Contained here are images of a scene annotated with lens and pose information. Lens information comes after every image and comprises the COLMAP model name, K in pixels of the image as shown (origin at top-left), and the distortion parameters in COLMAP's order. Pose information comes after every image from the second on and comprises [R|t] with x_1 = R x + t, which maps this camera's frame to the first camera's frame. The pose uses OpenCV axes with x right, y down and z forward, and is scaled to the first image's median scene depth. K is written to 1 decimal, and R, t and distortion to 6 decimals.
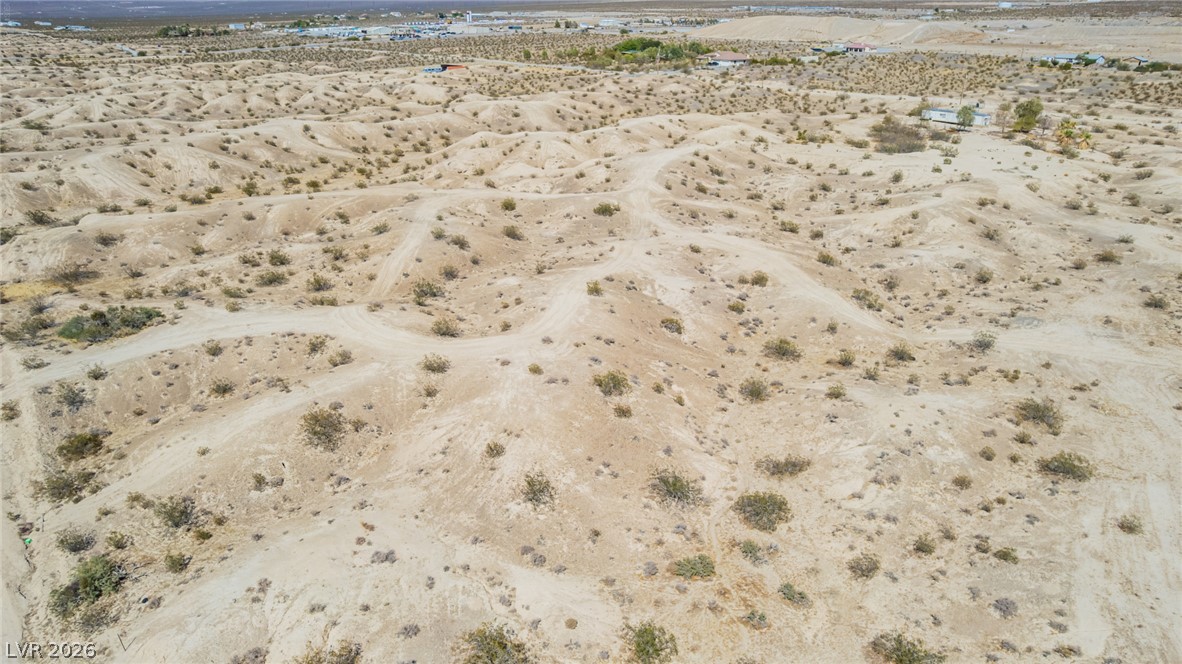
lens RADIAL K [[740.6, 0, 585.6], [0, 740.6, 331.8], [0, 0, 1]] dist [-0.065932, 0.053740]
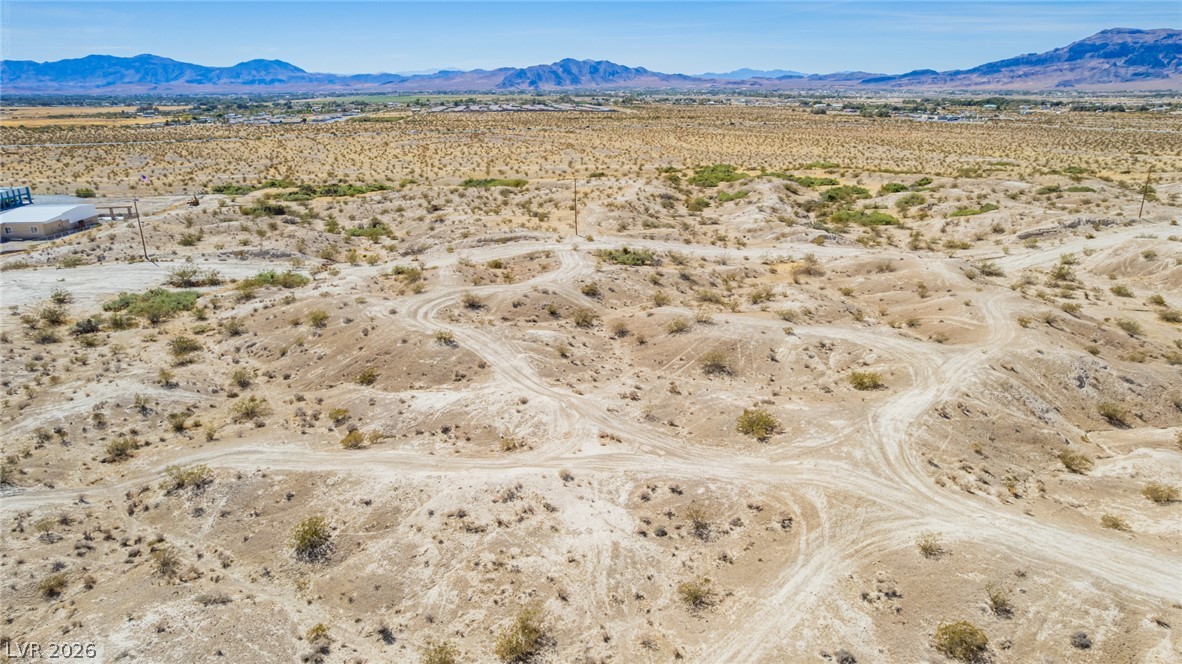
lens RADIAL K [[757.6, 0, 598.5], [0, 757.6, 336.6], [0, 0, 1]] dist [-0.074800, 0.071732]
pose [[-0.545946, 0.260525, -0.796285, 0.997808], [-0.331278, 0.805846, 0.490783, -0.880209], [0.769544, 0.531733, -0.353642, 2.134791]]
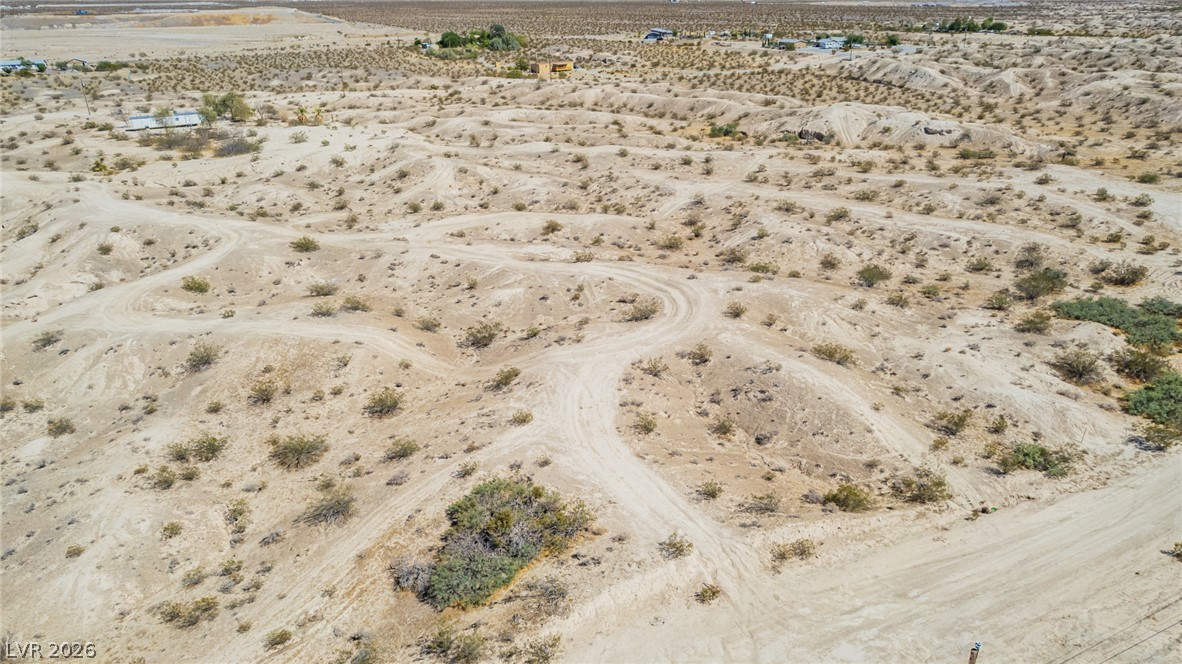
lens RADIAL K [[825.2, 0, 591.0], [0, 825.2, 332.0], [0, 0, 1]] dist [-0.084276, 0.085459]
pose [[0.225532, -0.374593, 0.899342, -1.516034], [0.414248, 0.872391, 0.259485, -0.371536], [-0.881779, 0.314028, 0.351927, 0.858336]]
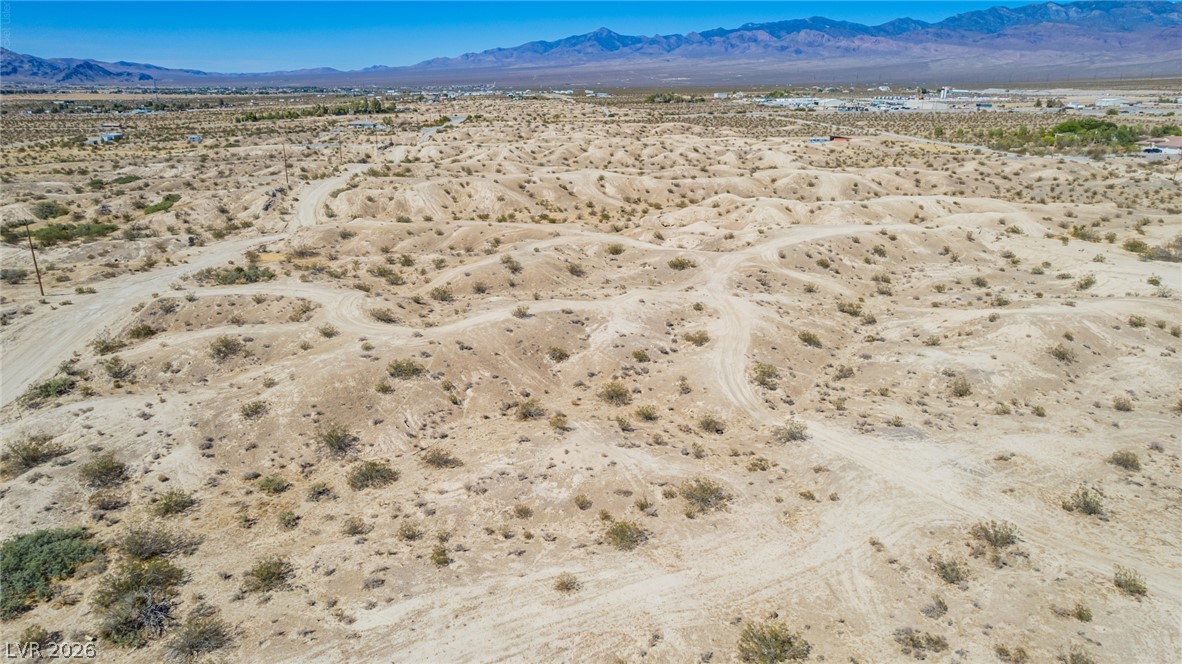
lens RADIAL K [[757.6, 0, 598.5], [0, 757.6, 336.6], [0, 0, 1]] dist [-0.074800, 0.071732]
pose [[0.825629, 0.183858, -0.533416, 1.036503], [-0.230877, 0.972733, -0.022074, -0.032418], [0.514813, 0.141378, 0.845565, 0.112294]]
